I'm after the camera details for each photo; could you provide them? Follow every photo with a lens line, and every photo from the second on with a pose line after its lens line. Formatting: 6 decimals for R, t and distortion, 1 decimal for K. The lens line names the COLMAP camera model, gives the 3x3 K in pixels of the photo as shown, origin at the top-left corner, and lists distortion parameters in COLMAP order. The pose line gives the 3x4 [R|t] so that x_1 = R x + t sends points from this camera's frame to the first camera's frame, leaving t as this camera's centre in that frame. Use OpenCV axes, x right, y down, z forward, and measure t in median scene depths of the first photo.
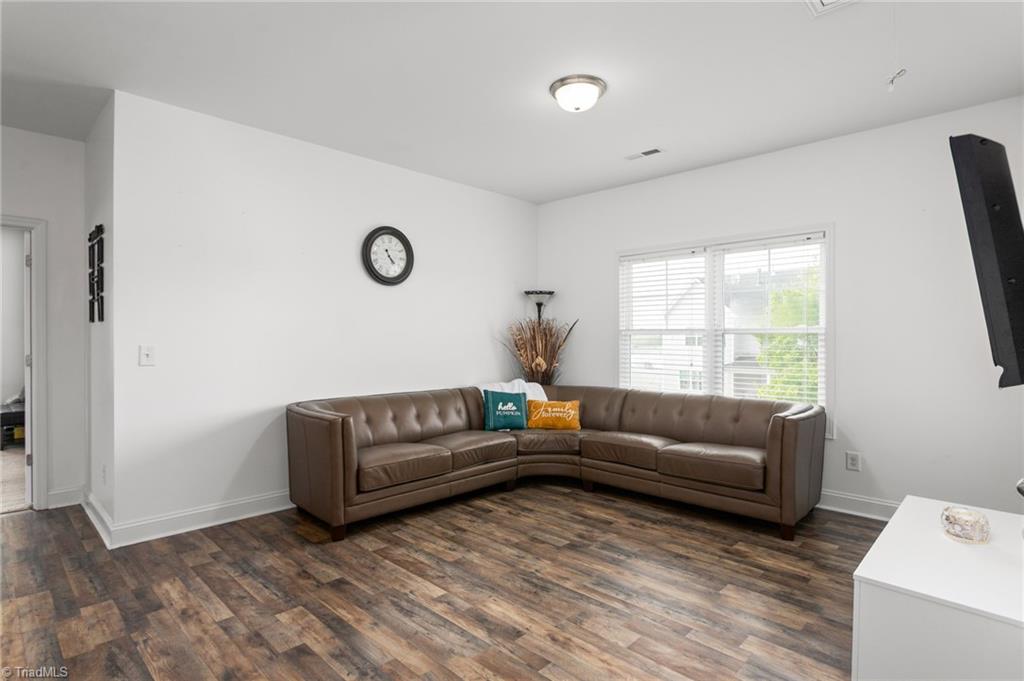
lens RADIAL K [[525.4, 0, 512.0], [0, 525.4, 340.5], [0, 0, 1]] dist [-0.004277, 0.000656]
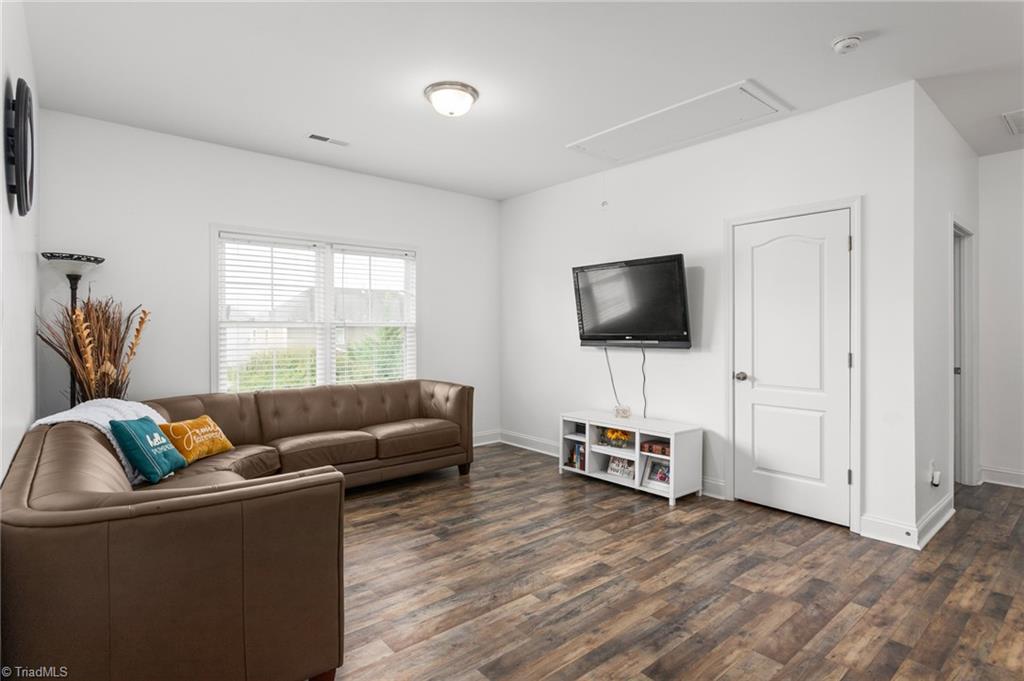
lens RADIAL K [[519.5, 0, 507.4], [0, 519.5, 333.0], [0, 0, 1]] dist [-0.002127, 0.000186]
pose [[0.108361, -0.007167, 0.994086, -0.925778], [0.005928, 0.999961, 0.006563, -0.008483], [-0.994094, 0.005182, 0.108399, 0.802013]]
